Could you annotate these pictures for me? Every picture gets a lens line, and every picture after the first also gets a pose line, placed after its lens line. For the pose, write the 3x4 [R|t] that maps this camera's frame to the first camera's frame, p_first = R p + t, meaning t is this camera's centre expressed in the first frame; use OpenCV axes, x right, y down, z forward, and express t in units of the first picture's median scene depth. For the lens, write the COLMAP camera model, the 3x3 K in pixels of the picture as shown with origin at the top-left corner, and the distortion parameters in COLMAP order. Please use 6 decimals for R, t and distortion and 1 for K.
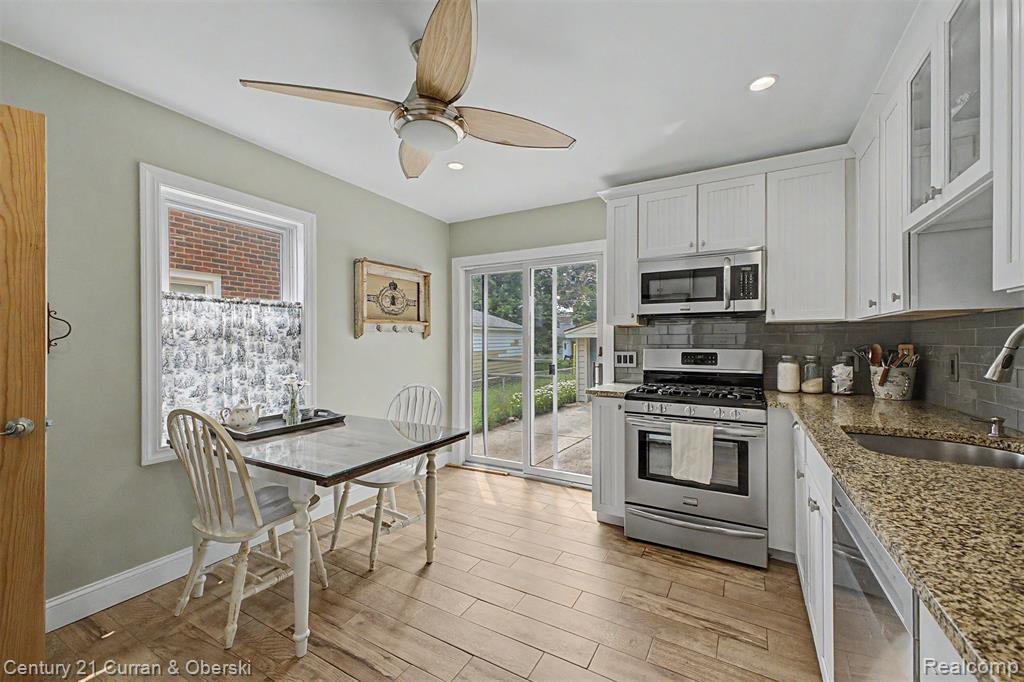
lens RADIAL K [[409.4, 0, 523.0], [0, 409.4, 341.9], [0, 0, 1]] dist [0.021574, -0.003963]
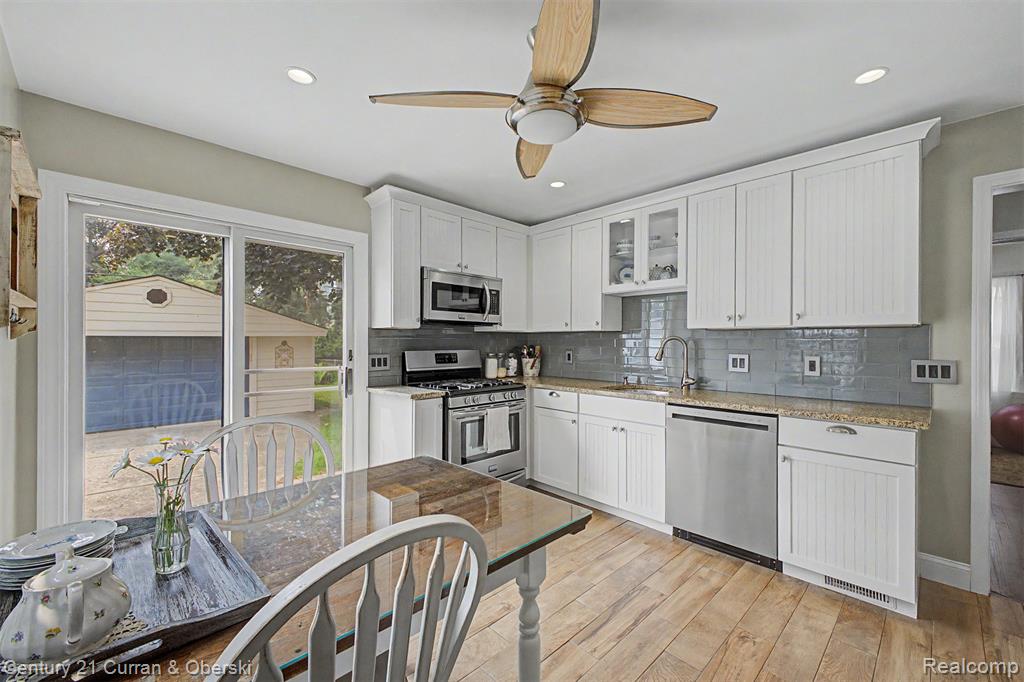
lens RADIAL K [[409.4, 0, 511.5], [0, 409.4, 341.1], [0, 0, 1]] dist [0.021574, -0.003963]
pose [[0.300488, 0.002536, 0.953782, -0.789491], [-0.001793, 0.999996, -0.002094, -0.009691], [-0.953784, -0.001081, 0.300491, 0.544120]]
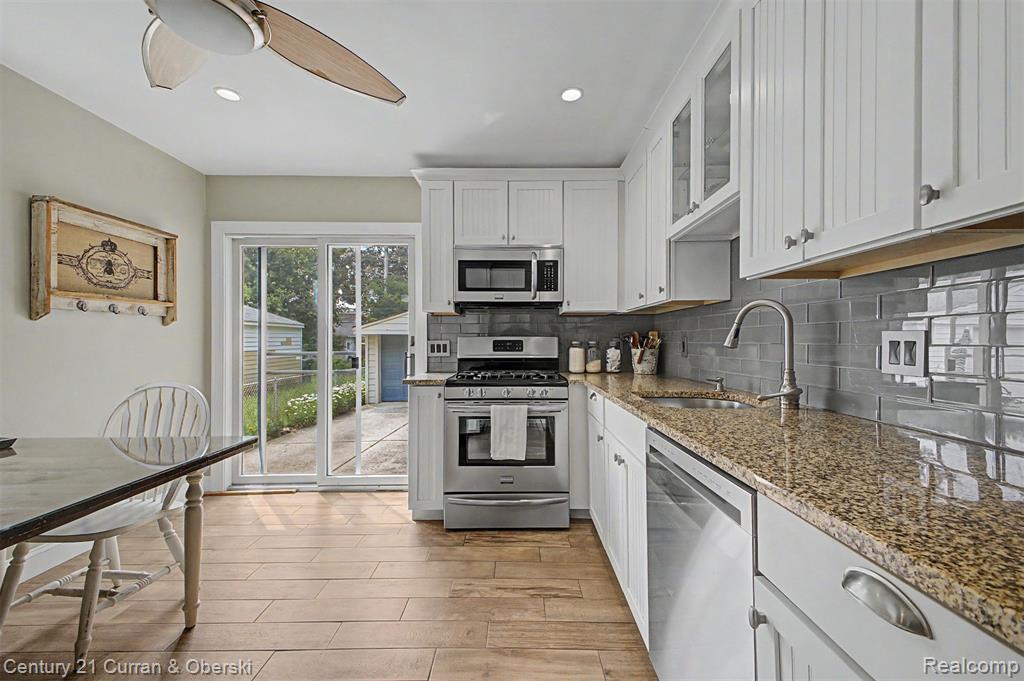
lens RADIAL K [[409.4, 0, 519.9], [0, 409.4, 339.3], [0, 0, 1]] dist [0.021574, -0.003963]
pose [[0.874276, -0.000956, 0.485428, -0.069345], [0.004735, 0.999967, -0.006558, 0.035829], [-0.485406, 0.008032, 0.874252, 0.070762]]
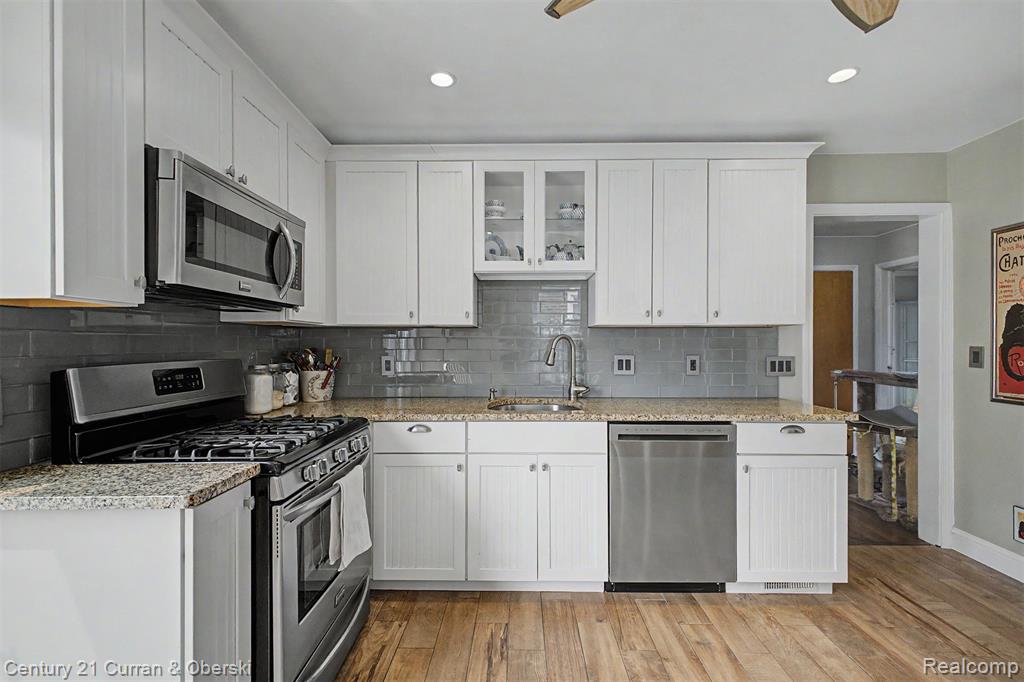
lens RADIAL K [[435.7, 0, 511.7], [0, 435.7, 343.1], [0, 0, 1]] dist [0.014965, -0.004471]
pose [[-0.456030, 0.001705, 0.889963, -0.319785], [0.003393, 0.999994, -0.000178, -0.007267], [-0.889958, 0.002939, -0.456033, 1.046821]]
